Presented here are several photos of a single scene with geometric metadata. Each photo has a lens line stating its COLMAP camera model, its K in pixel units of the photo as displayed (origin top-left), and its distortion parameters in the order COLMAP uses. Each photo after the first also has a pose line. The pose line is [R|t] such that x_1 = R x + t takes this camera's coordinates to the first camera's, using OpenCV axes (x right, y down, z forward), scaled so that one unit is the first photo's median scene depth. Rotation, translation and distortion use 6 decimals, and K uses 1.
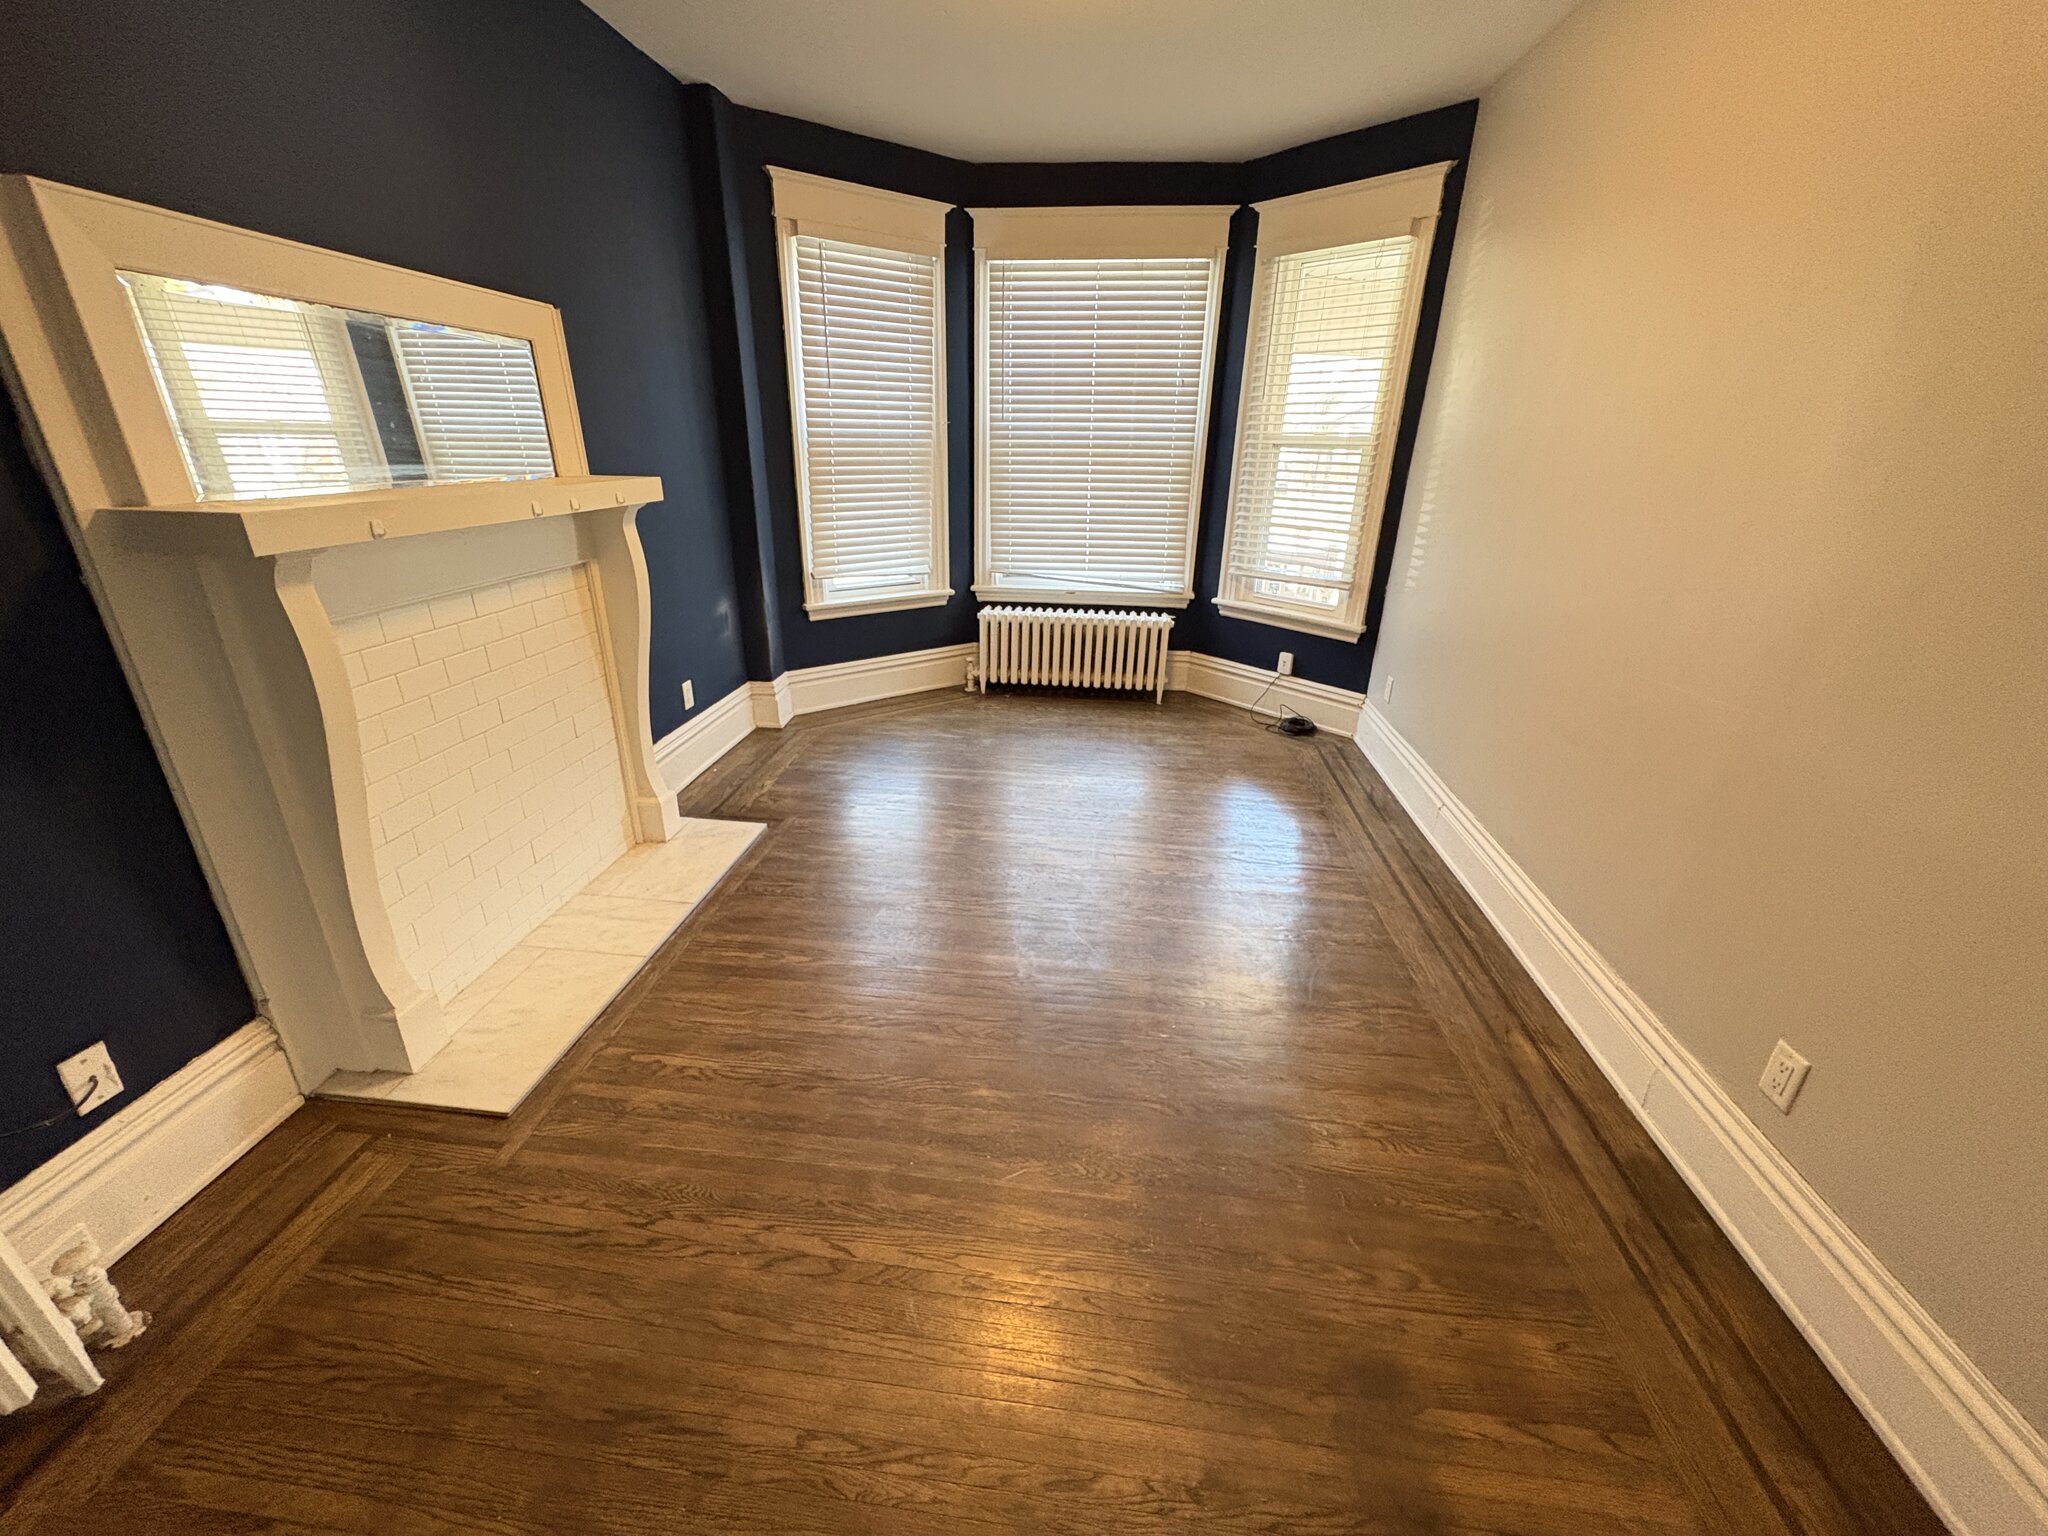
lens RADIAL K [[814.0, 0, 1025.1], [0, 814.0, 773.1], [0, 0, 1]] dist [-0.000199, -0.000089]
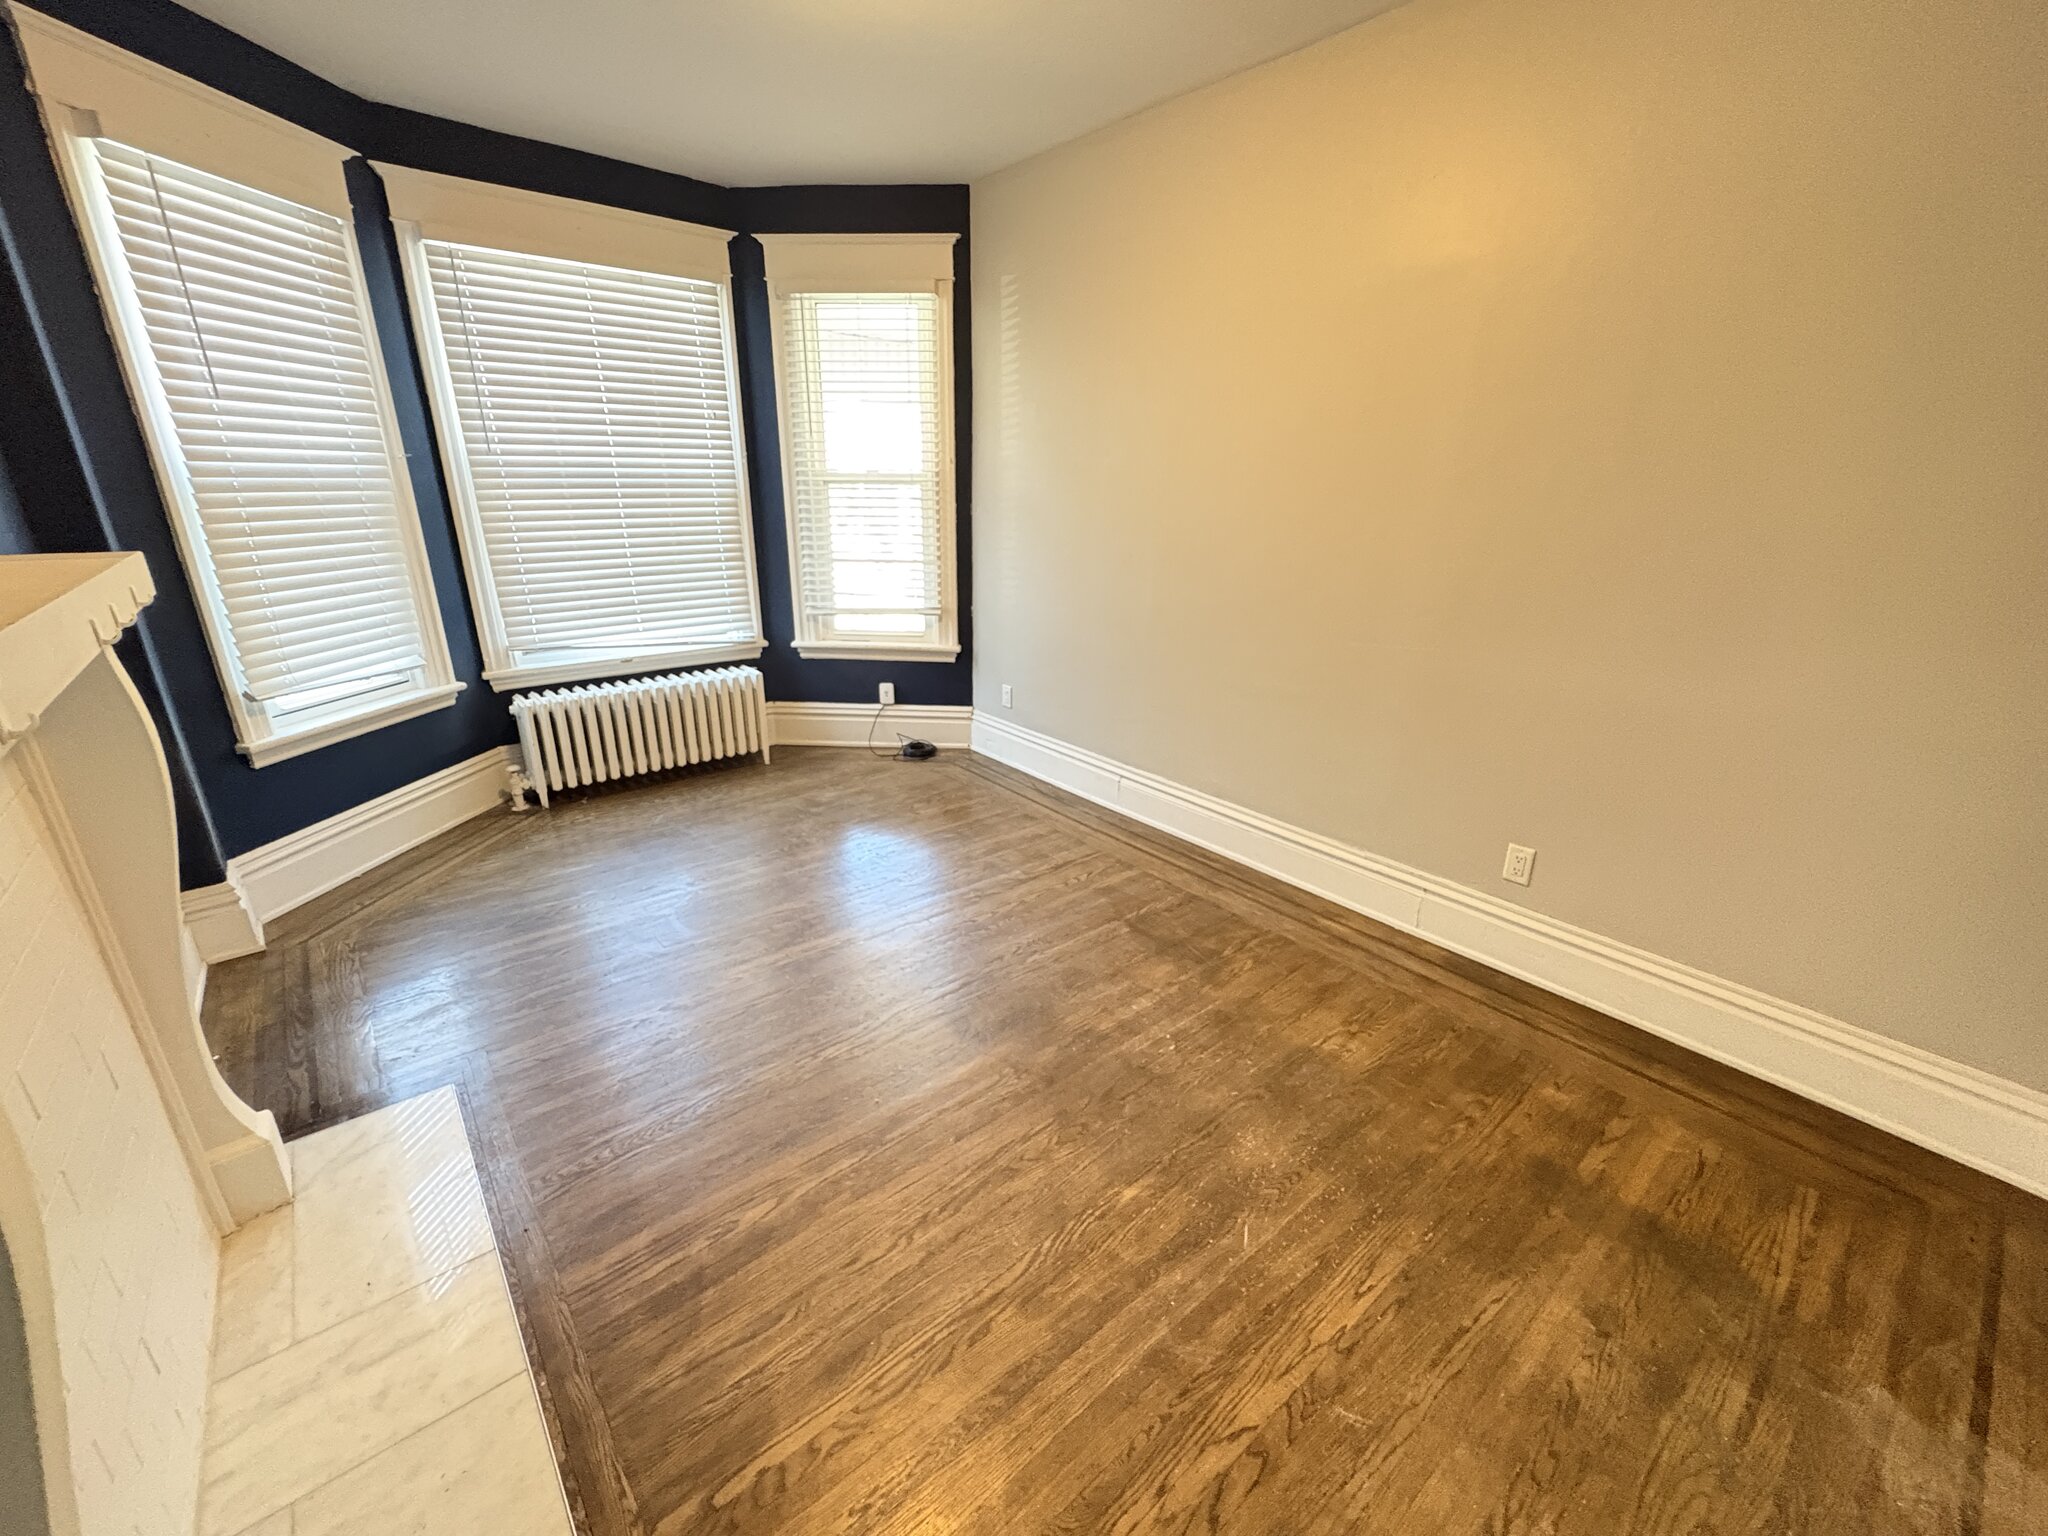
lens RADIAL K [[814.0, 0, 1026.5], [0, 814.0, 772.7], [0, 0, 1]] dist [-0.000199, -0.000089]
pose [[0.692916, -0.250867, 0.675968, -0.290268], [0.277923, 0.958002, 0.070646, -0.068524], [-0.665301, 0.138915, 0.733537, 0.165983]]
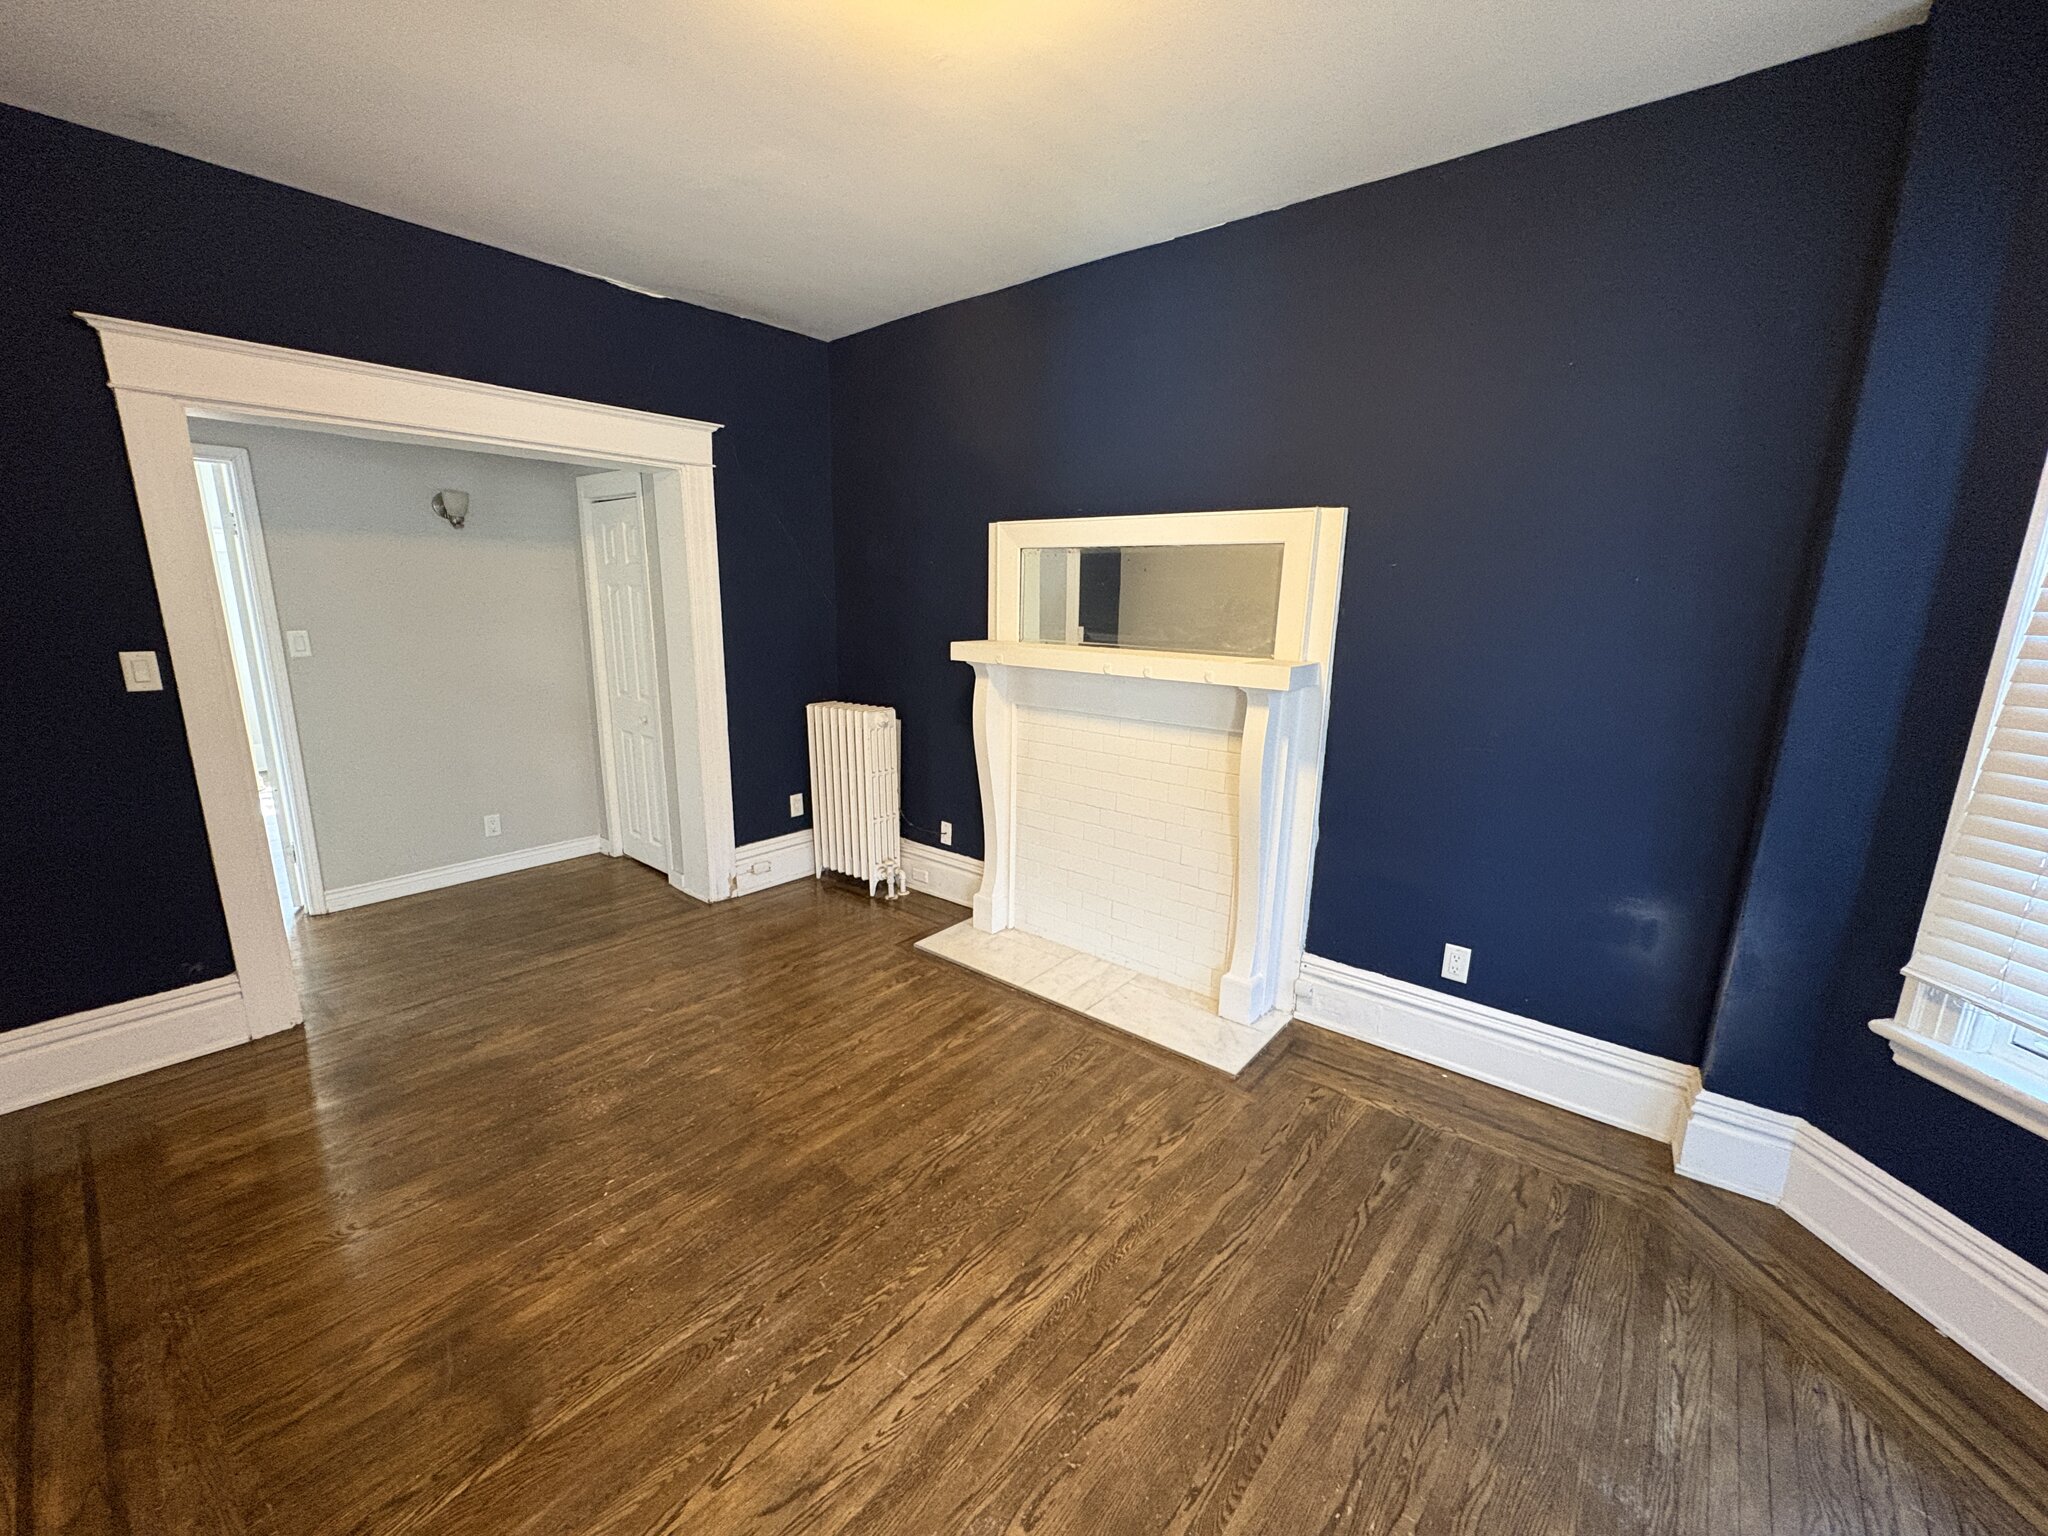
lens RADIAL K [[814.0, 0, 1022.2], [0, 814.0, 768.7], [0, 0, 1]] dist [-0.000199, -0.000089]
pose [[-0.556480, 0.148887, -0.817412, 0.322838], [-0.344012, 0.854236, 0.389791, -0.341434], [0.756298, 0.498110, -0.424147, 0.798239]]
